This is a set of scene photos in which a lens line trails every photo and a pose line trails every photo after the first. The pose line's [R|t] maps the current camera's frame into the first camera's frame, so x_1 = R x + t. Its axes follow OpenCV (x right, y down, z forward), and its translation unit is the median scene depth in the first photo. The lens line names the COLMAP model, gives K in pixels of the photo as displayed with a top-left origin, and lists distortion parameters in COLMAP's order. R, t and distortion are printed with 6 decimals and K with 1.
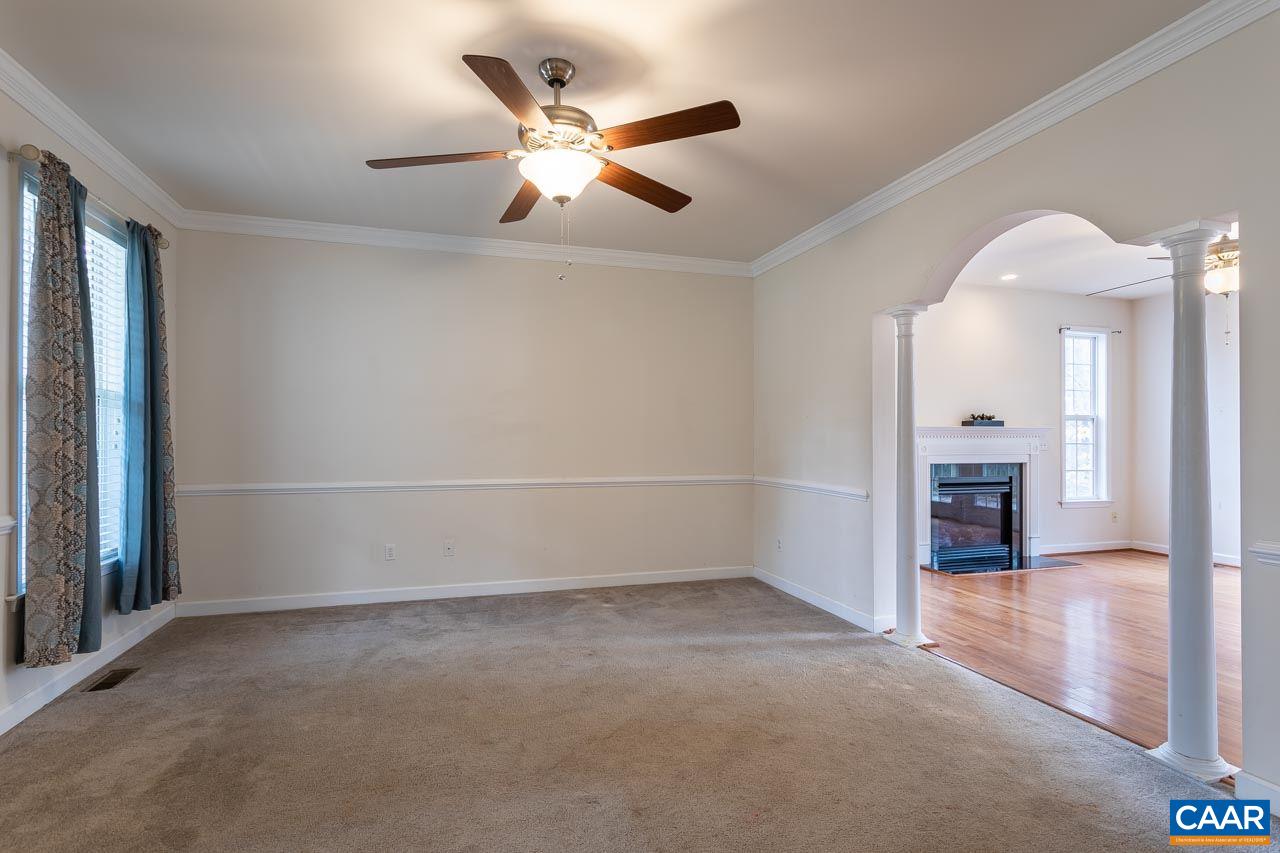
lens RADIAL K [[610.6, 0, 626.2], [0, 610.6, 426.6], [0, 0, 1]] dist [0.006290, -0.003911]
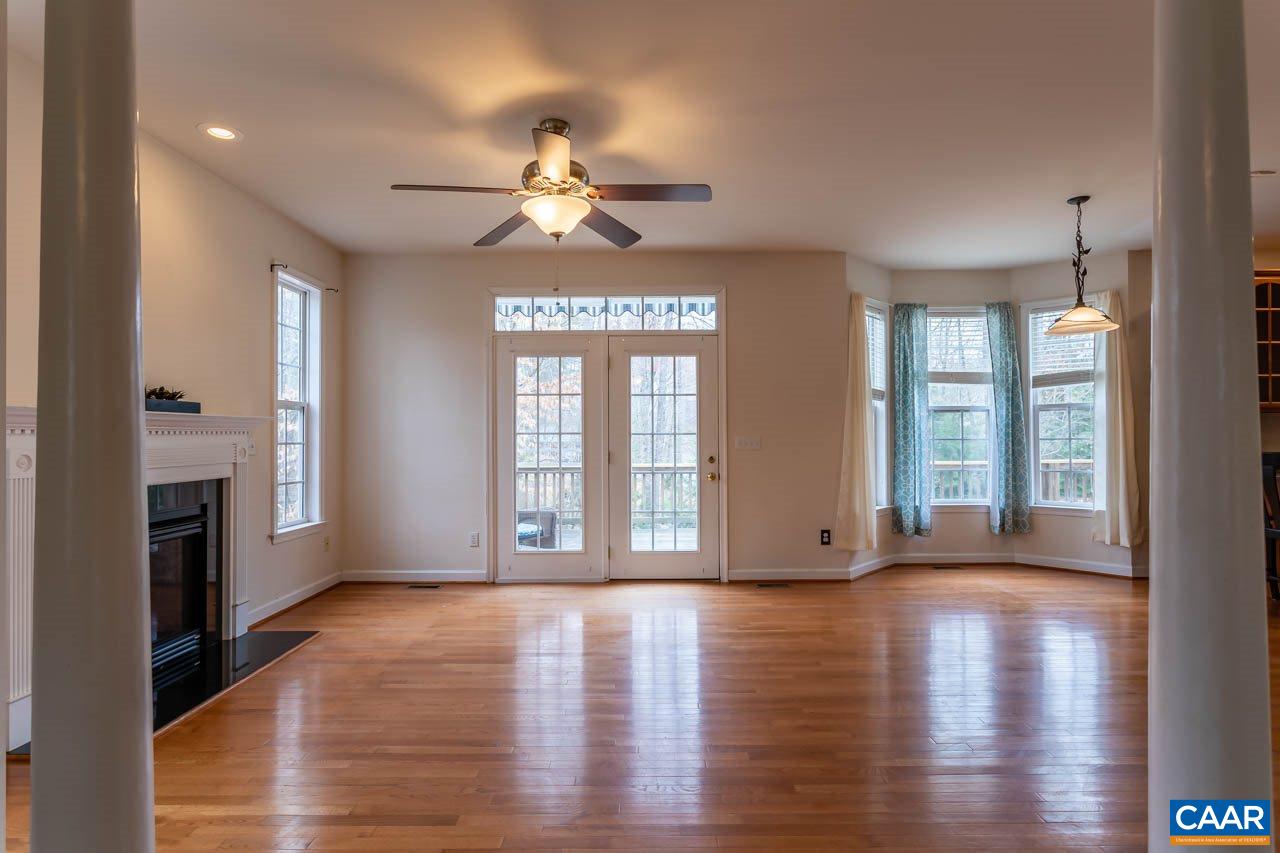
lens RADIAL K [[649.4, 0, 646.7], [0, 649.4, 427.9], [0, 0, 1]] dist [0.008634, 0.000658]
pose [[0.271468, 0.008107, 0.962413, 0.168836], [-0.006039, 0.999959, -0.006720, 0.013769], [-0.962428, -0.003987, 0.271506, 0.455001]]
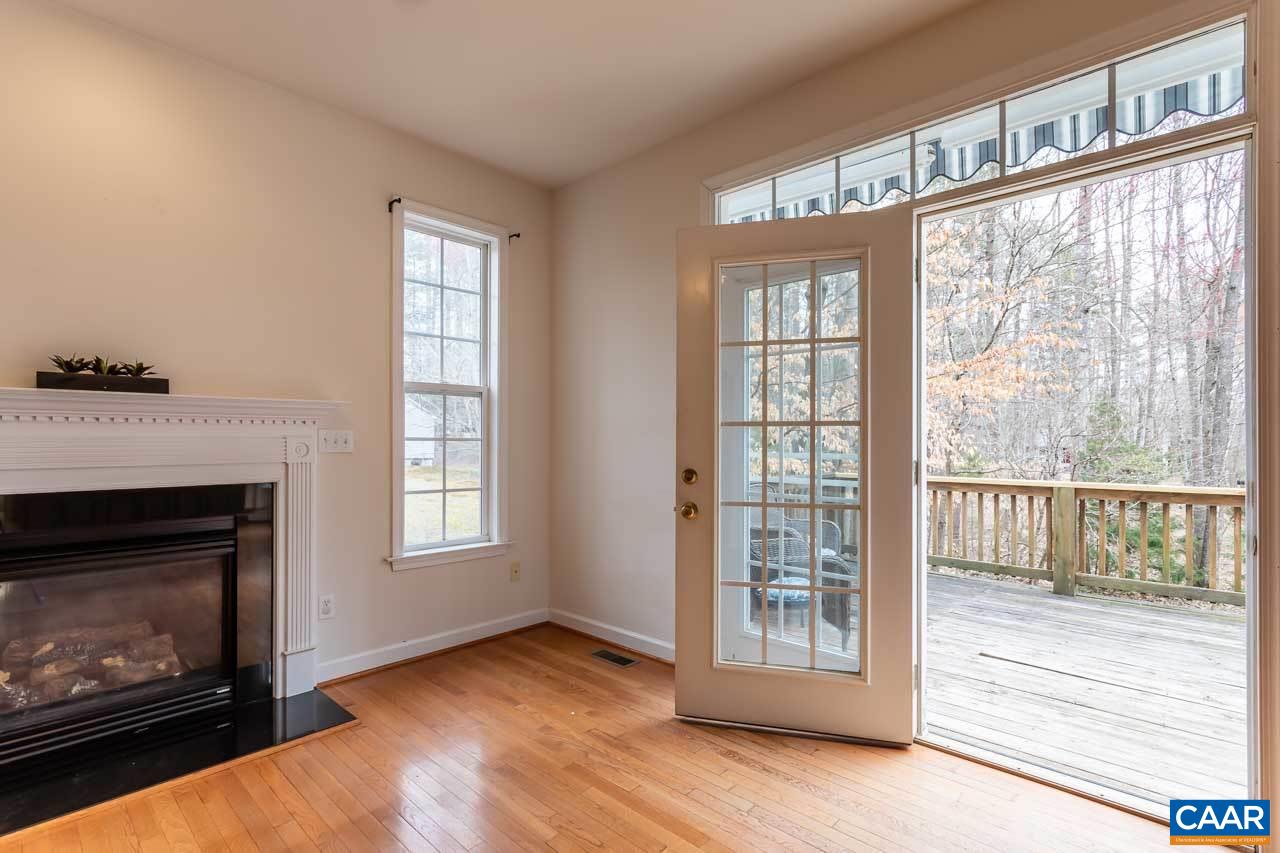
lens RADIAL K [[610.6, 0, 638.7], [0, 610.6, 440.0], [0, 0, 1]] dist [0.006290, -0.003911]
pose [[0.858517, -0.001829, 0.512782, 0.652174], [-0.005854, 0.999894, 0.013368, 0.021607], [-0.512752, -0.014479, 0.858415, 0.500837]]
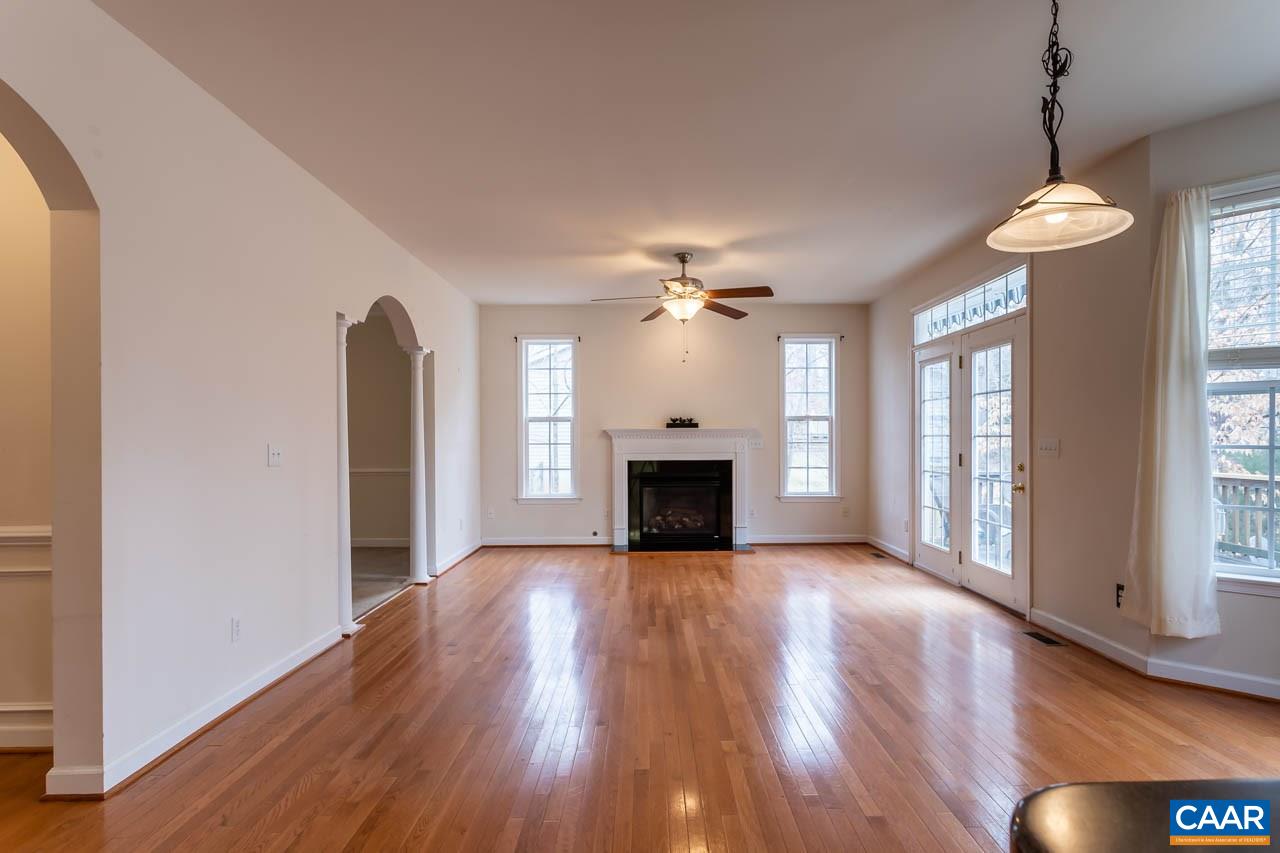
lens RADIAL K [[649.4, 0, 660.0], [0, 649.4, 441.9], [0, 0, 1]] dist [0.008634, 0.000658]
pose [[0.967065, -0.007617, -0.254416, 0.827459], [0.011852, 0.999815, 0.015117, 0.006253], [0.254254, -0.017634, 0.966977, -0.176976]]
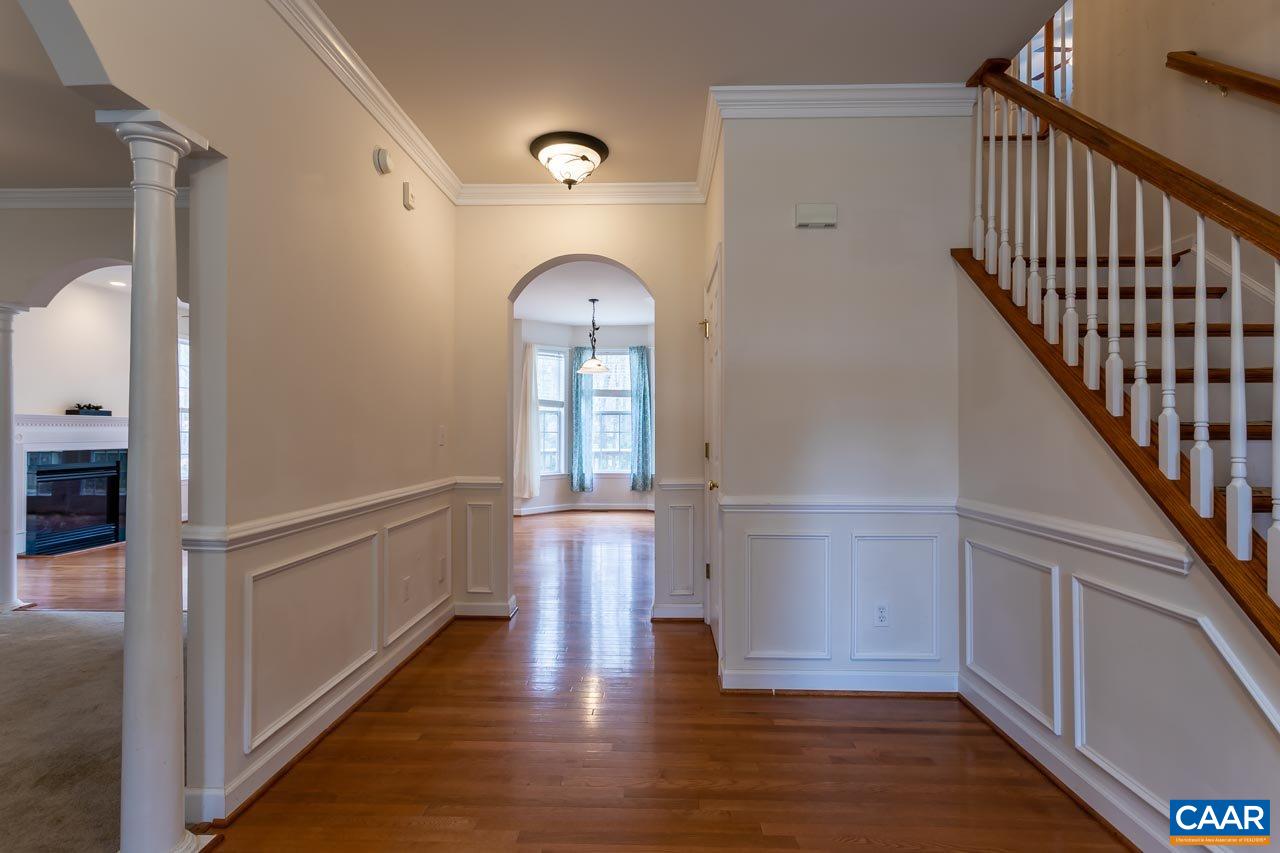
lens RADIAL K [[610.6, 0, 643.1], [0, 610.6, 423.4], [0, 0, 1]] dist [0.006290, -0.003911]
pose [[0.310954, 0.007788, 0.950393, -0.129829], [-0.011221, 0.999927, -0.004522, 0.007152], [-0.950359, -0.009258, 0.311019, -0.246934]]
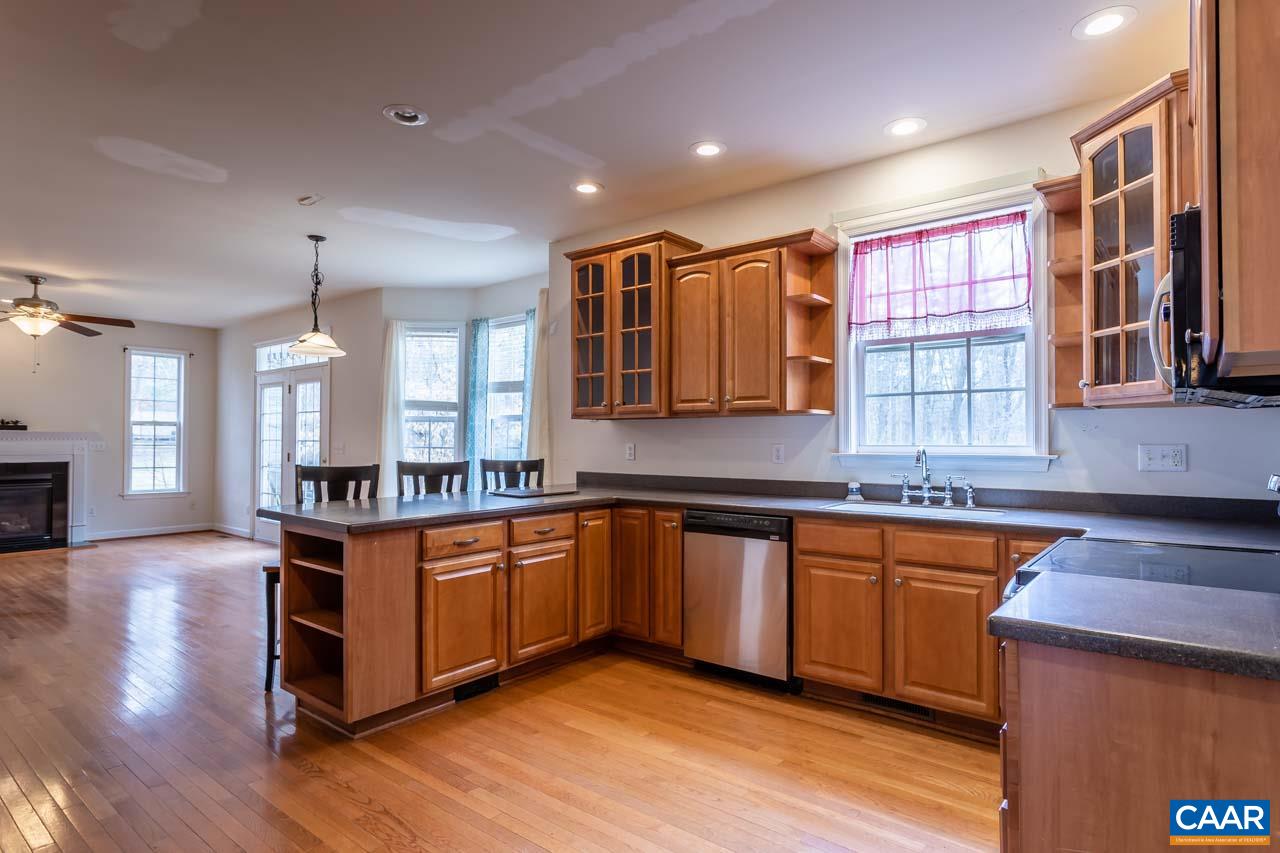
lens RADIAL K [[690.7, 0, 633.1], [0, 690.7, 429.6], [0, 0, 1]] dist [0.008150, 0.001185]
pose [[0.822230, 0.005126, 0.569133, 0.782899], [-0.004428, 0.999987, -0.002609, -0.003565], [-0.569139, -0.000375, 0.822242, -0.688112]]
